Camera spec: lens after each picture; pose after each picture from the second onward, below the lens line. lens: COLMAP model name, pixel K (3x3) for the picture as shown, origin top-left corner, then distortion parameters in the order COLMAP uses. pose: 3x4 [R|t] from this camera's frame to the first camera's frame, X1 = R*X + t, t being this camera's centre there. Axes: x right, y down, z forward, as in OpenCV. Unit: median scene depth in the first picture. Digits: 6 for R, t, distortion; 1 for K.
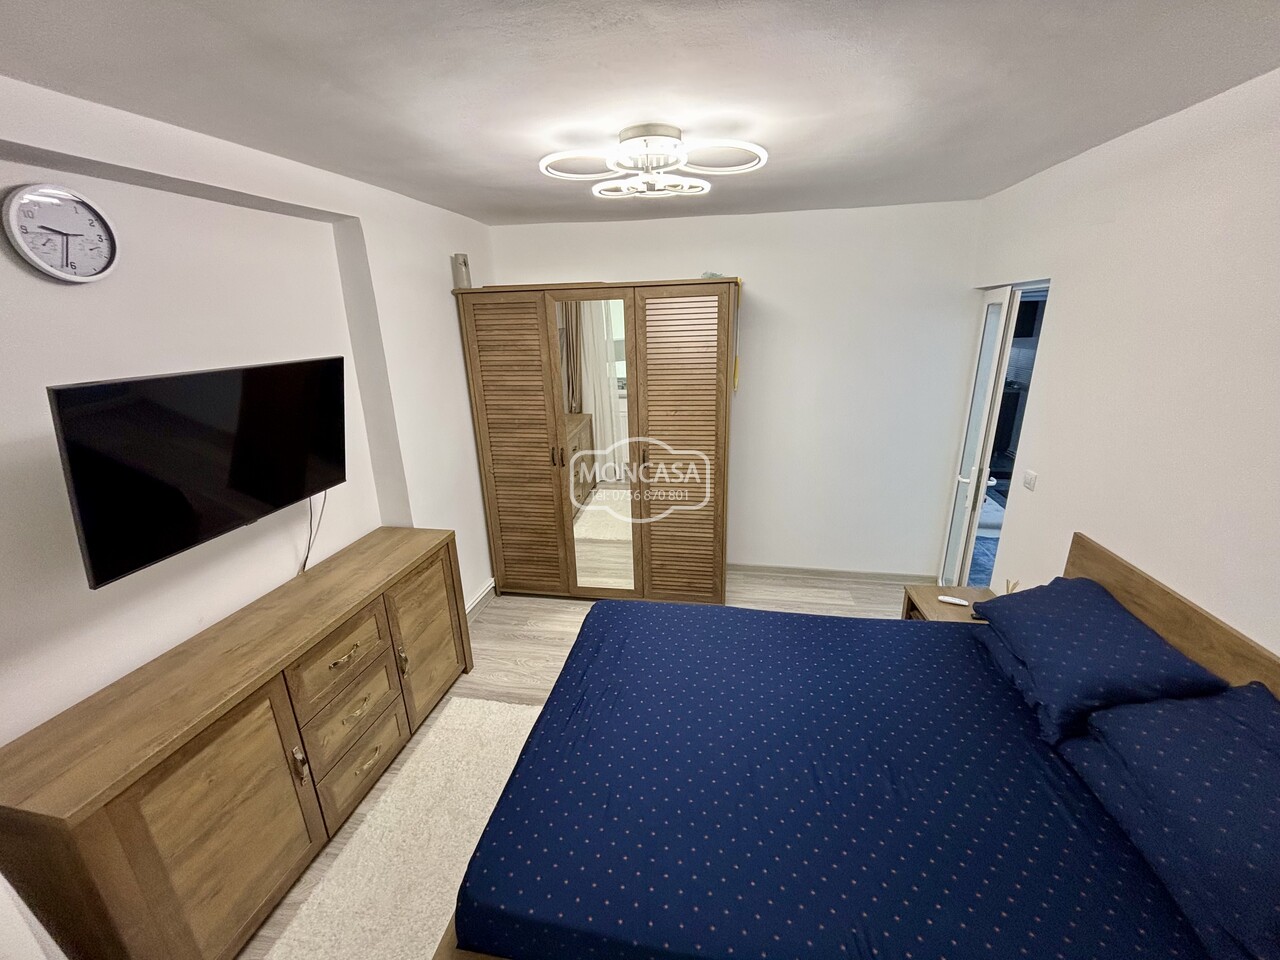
lens RADIAL K [[515.7, 0, 639.1], [0, 515.7, 480.8], [0, 0, 1]] dist [0.001126, -0.000825]
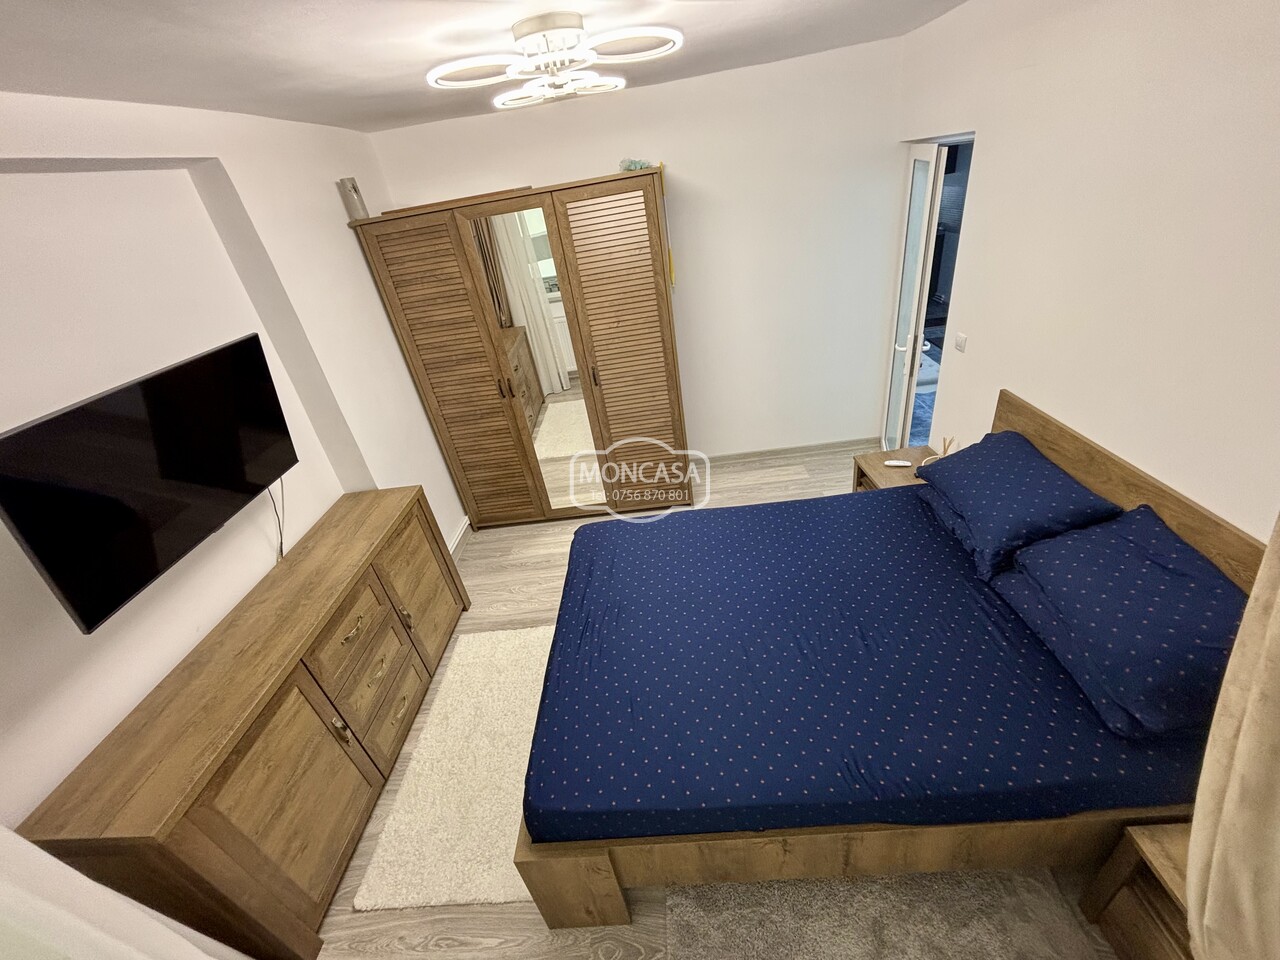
lens RADIAL K [[515.7, 0, 640.6], [0, 515.7, 482.7], [0, 0, 1]] dist [0.001126, -0.000825]
pose [[0.980075, -0.182694, 0.077947, -0.019301], [0.161580, 0.961551, 0.222062, -0.056079], [-0.115520, -0.205043, 0.971912, -0.012430]]
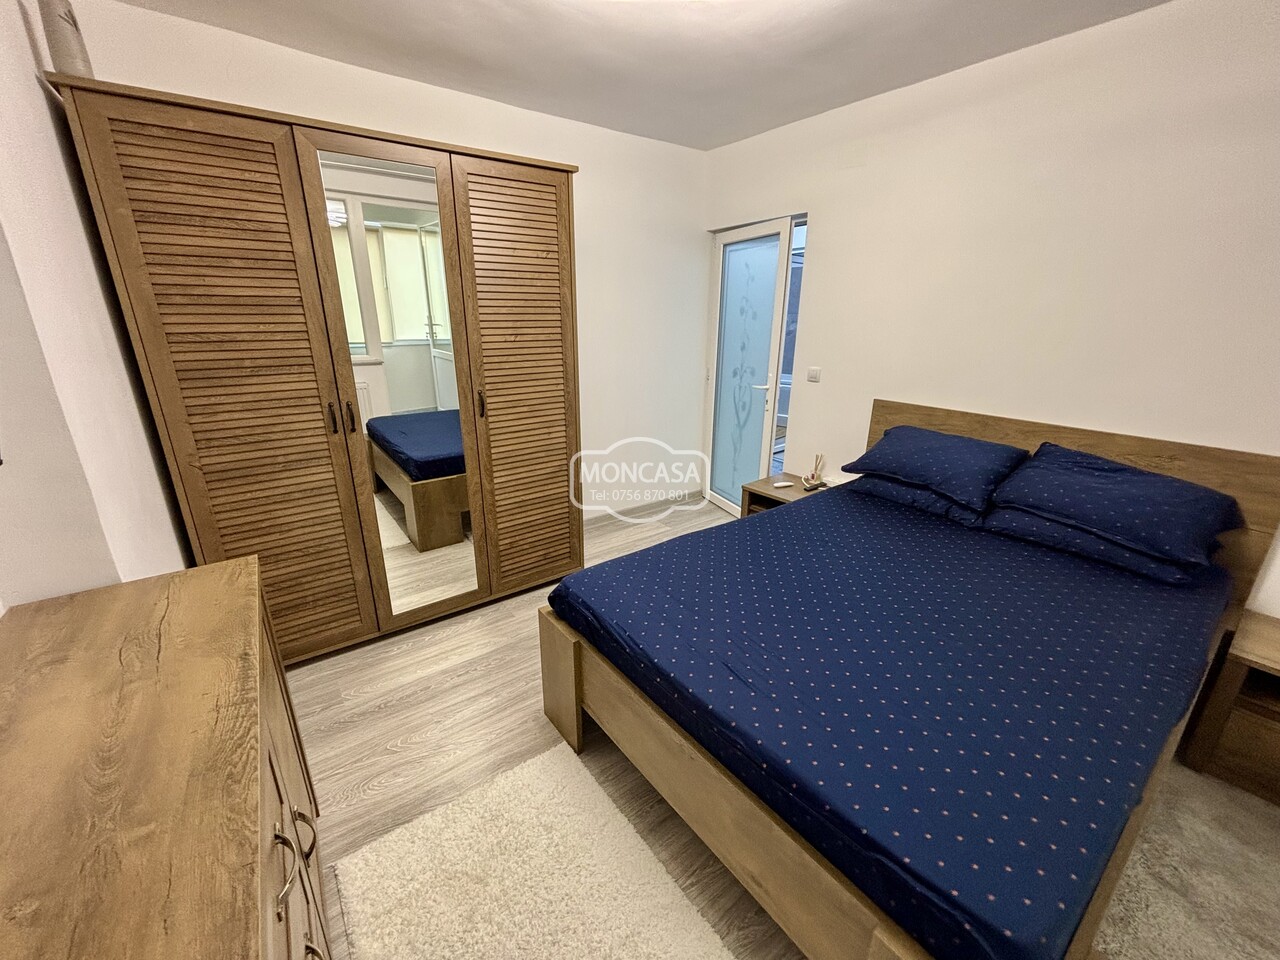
lens RADIAL K [[515.7, 0, 639.5], [0, 515.7, 479.4], [0, 0, 1]] dist [0.001126, -0.000825]
pose [[0.687387, -0.197219, 0.699002, -0.406001], [0.200243, 0.976587, 0.078623, 0.055253], [-0.698142, 0.085926, 0.710785, 0.353760]]
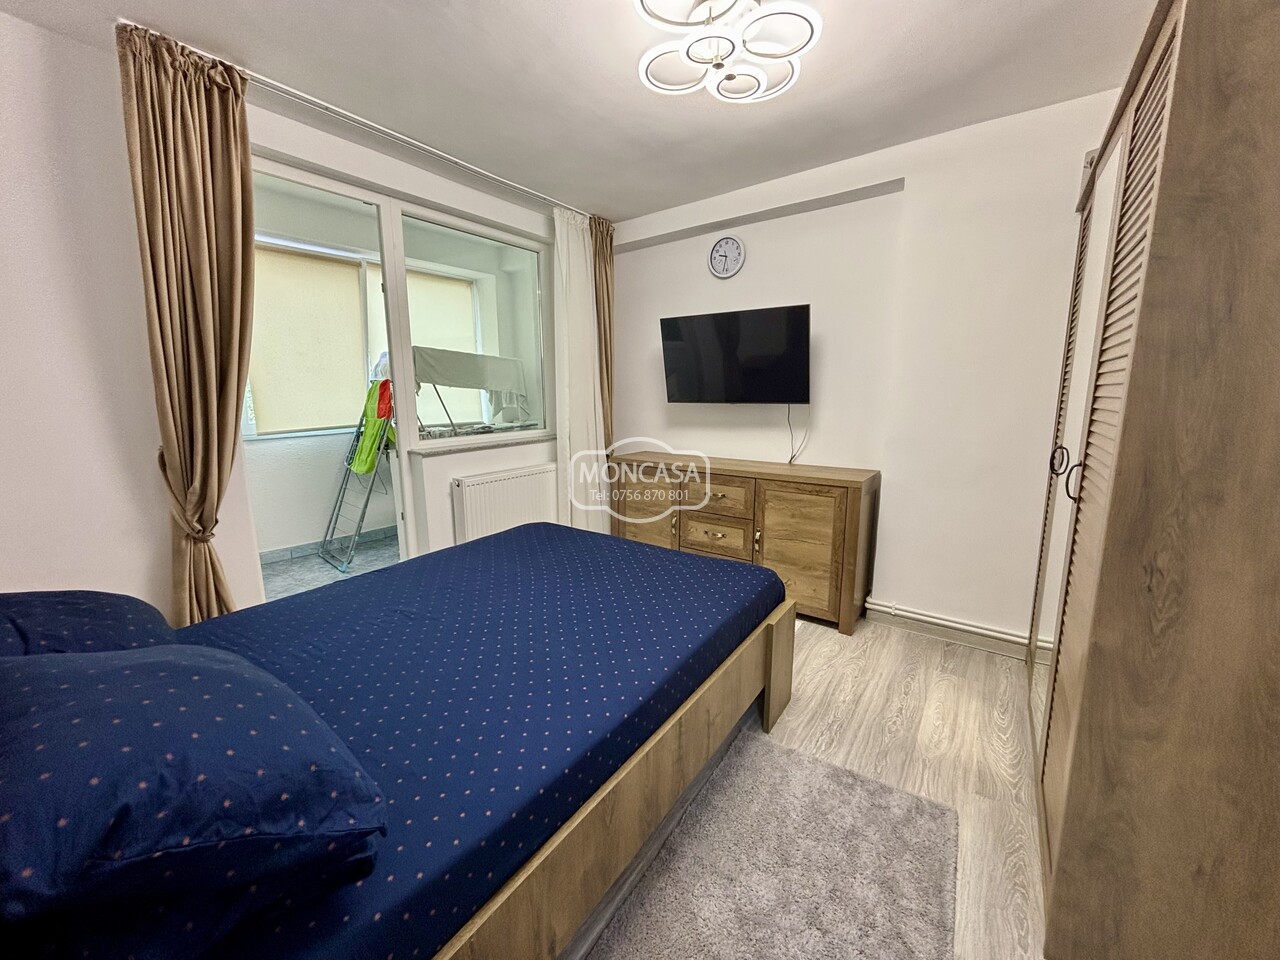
lens RADIAL K [[515.7, 0, 637.8], [0, 515.7, 492.2], [0, 0, 1]] dist [0.001126, -0.000825]
pose [[-0.417715, 0.200864, -0.886097, 0.643895], [-0.265674, 0.905630, 0.330533, -0.089828], [0.868868, 0.373481, -0.324930, 0.891236]]
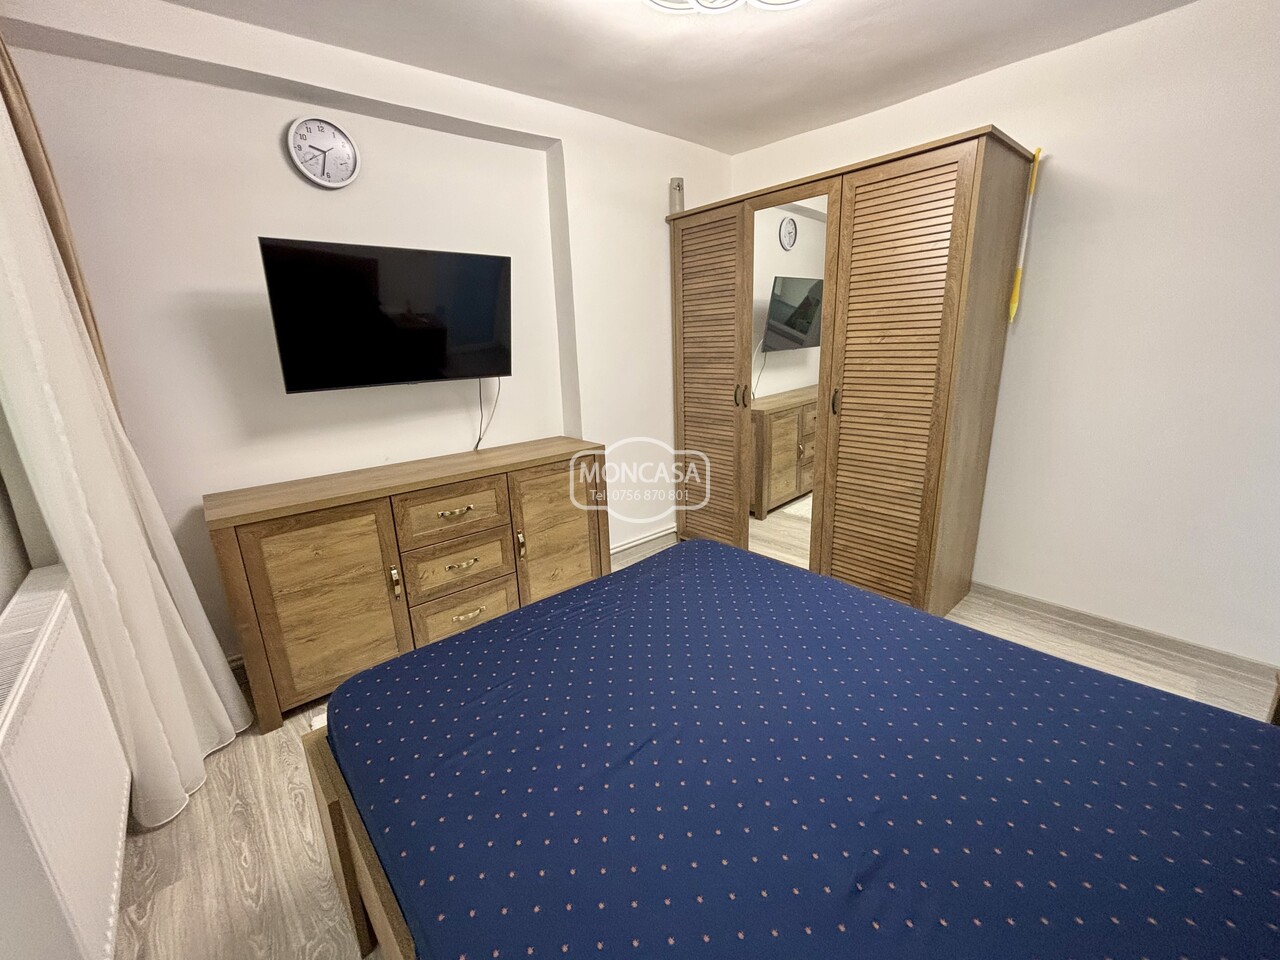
lens RADIAL K [[515.7, 0, 636.6], [0, 515.7, 481.7], [0, 0, 1]] dist [0.001126, -0.000825]
pose [[0.785511, 0.162785, -0.597053, 0.285628], [-0.173951, 0.983965, 0.039418, 0.108101], [0.593896, 0.072895, 0.801232, 0.215139]]
